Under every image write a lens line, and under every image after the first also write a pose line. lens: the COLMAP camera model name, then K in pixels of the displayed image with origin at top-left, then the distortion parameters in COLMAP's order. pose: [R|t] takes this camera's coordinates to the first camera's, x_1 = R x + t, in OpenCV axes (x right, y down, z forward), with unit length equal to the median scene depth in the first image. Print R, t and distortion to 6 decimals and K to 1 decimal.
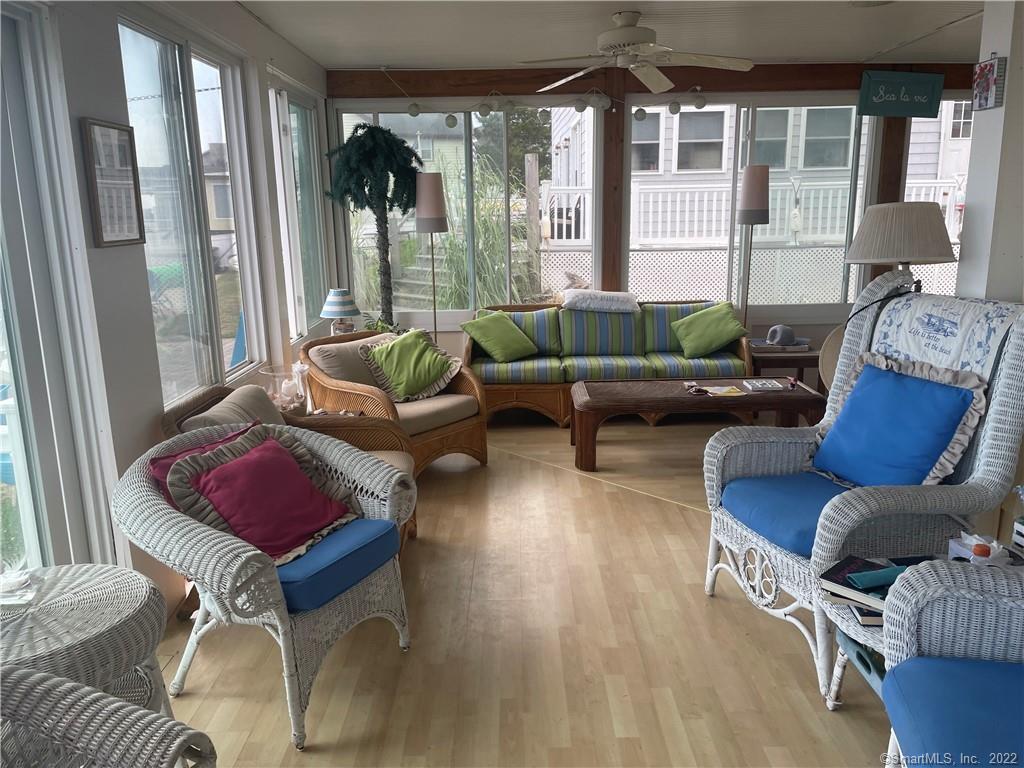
lens RADIAL K [[776.0, 0, 513.0], [0, 776.0, 382.0], [0, 0, 1]] dist [0.066390, -0.059046]
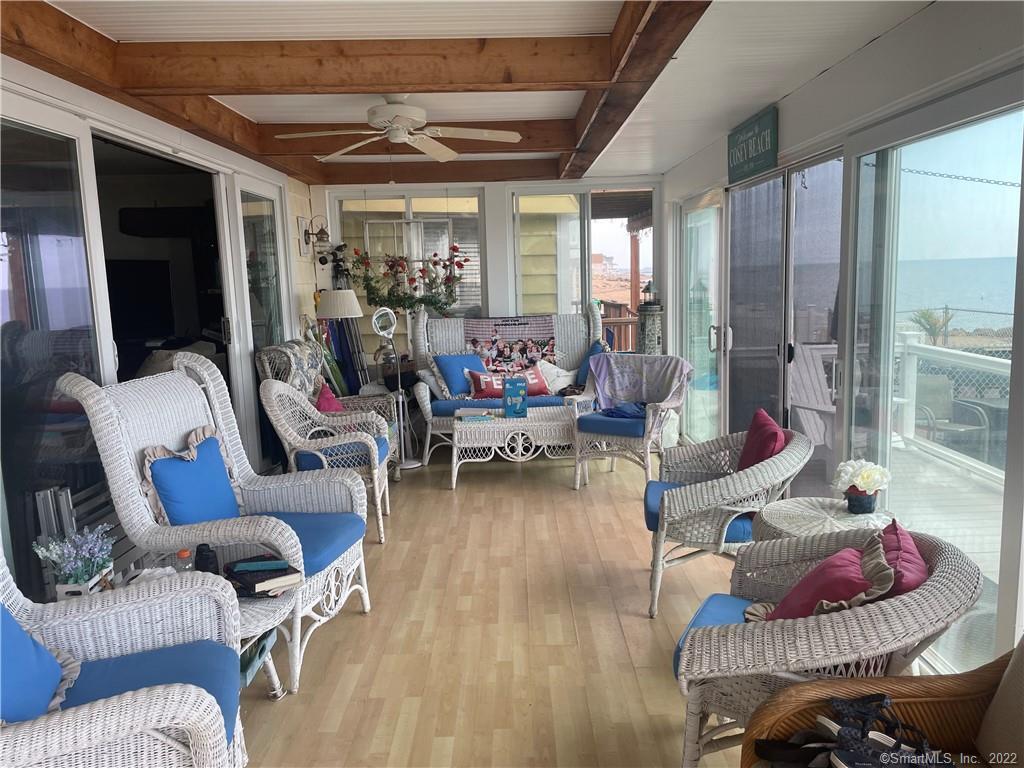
lens RADIAL K [[776.0, 0, 512.2], [0, 776.0, 383.5], [0, 0, 1]] dist [0.066390, -0.059046]
pose [[-0.998424, 0.055769, -0.006325, 0.023177], [0.049978, 0.934672, 0.351982, -0.449814], [0.025541, 0.351111, -0.935986, 1.931713]]
